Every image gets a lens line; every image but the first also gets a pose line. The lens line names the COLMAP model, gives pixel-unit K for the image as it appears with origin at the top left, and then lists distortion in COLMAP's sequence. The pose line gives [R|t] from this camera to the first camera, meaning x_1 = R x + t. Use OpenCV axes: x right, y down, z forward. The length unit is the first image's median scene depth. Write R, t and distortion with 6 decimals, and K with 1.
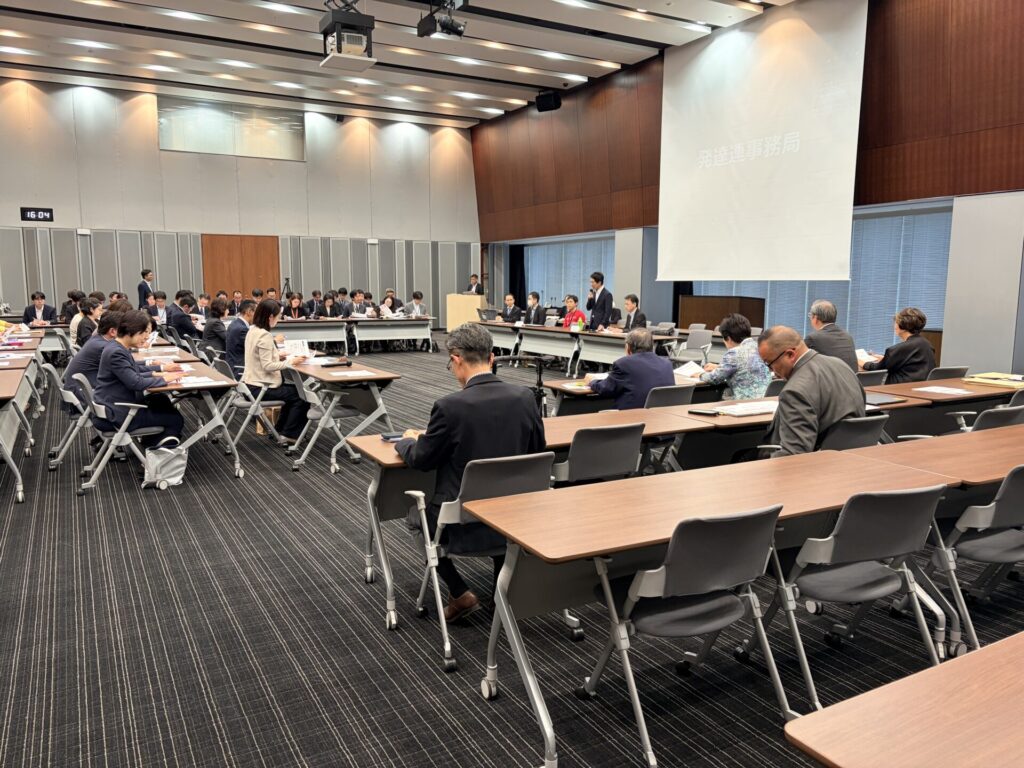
lens RADIAL K [[785.1, 0, 512.2], [0, 785.1, 387.1], [0, 0, 1]] dist [0.045129, -0.008345]
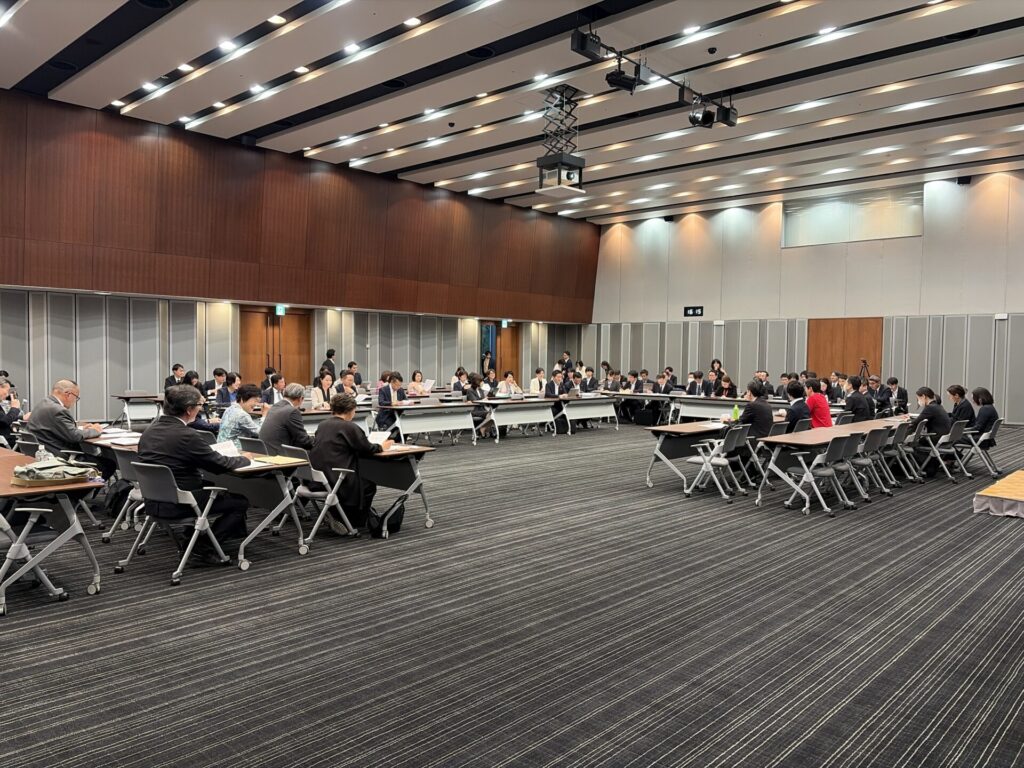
lens RADIAL K [[785.1, 0, 506.9], [0, 785.1, 387.6], [0, 0, 1]] dist [0.045129, -0.008345]
pose [[0.313781, 0.042261, -0.948554, 0.497766], [-0.140092, 0.990136, -0.002229, -0.042466], [0.939104, 0.133584, 0.316607, 0.291844]]
